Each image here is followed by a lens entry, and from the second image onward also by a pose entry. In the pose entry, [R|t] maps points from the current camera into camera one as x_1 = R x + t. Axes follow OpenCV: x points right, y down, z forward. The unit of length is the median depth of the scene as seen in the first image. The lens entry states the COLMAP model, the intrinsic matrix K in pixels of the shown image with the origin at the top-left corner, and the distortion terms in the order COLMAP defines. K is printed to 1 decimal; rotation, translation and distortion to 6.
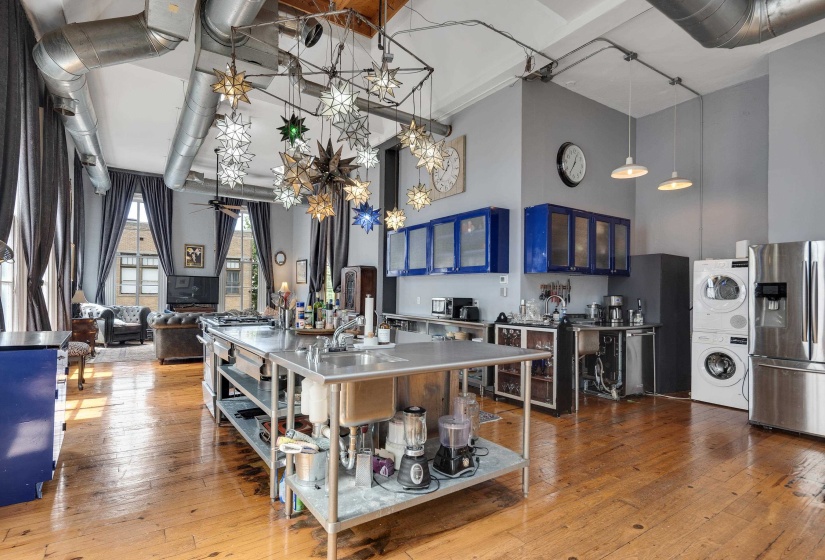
lens RADIAL K [[408.4, 0, 400.7], [0, 408.4, 288.2], [0, 0, 1]] dist [0.022862, -0.001340]
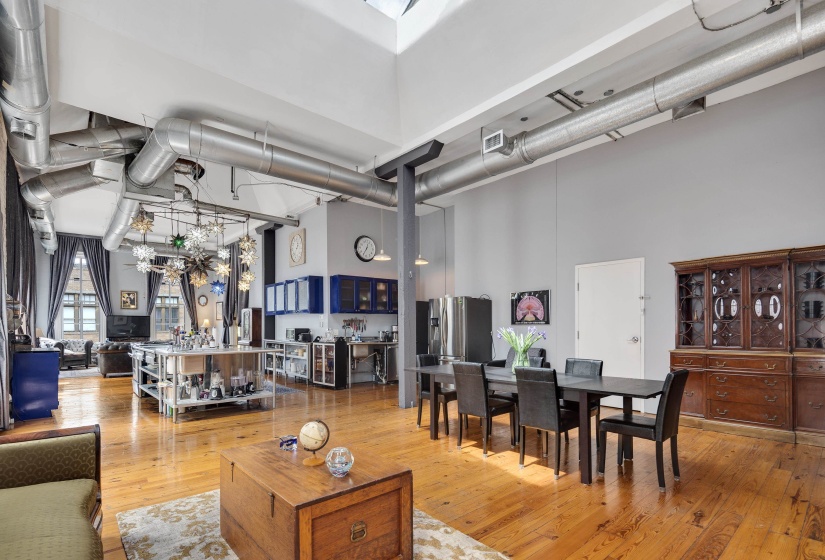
lens RADIAL K [[408.4, 0, 408.2], [0, 408.4, 326.4], [0, 0, 1]] dist [0.022862, -0.001340]
pose [[0.993099, -0.016269, 0.116149, 0.384957], [0.014892, 0.999808, 0.012706, 0.001212], [-0.116333, -0.010888, 0.993151, -0.695554]]
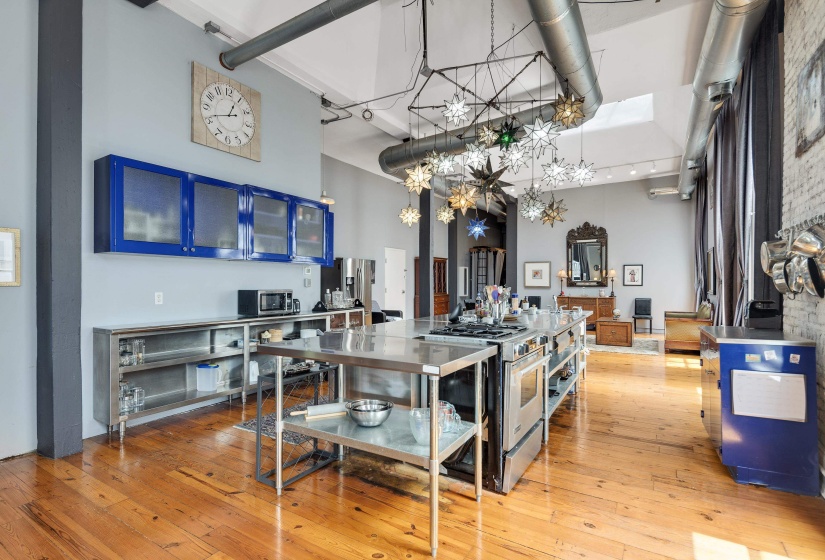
lens RADIAL K [[408.4, 0, 415.4], [0, 408.4, 279.4], [0, 0, 1]] dist [0.022862, -0.001340]
pose [[-0.396644, -0.006678, 0.917948, -0.783198], [-0.016218, 0.999868, 0.000266, -0.003294], [-0.917829, -0.014781, -0.396700, 1.101313]]
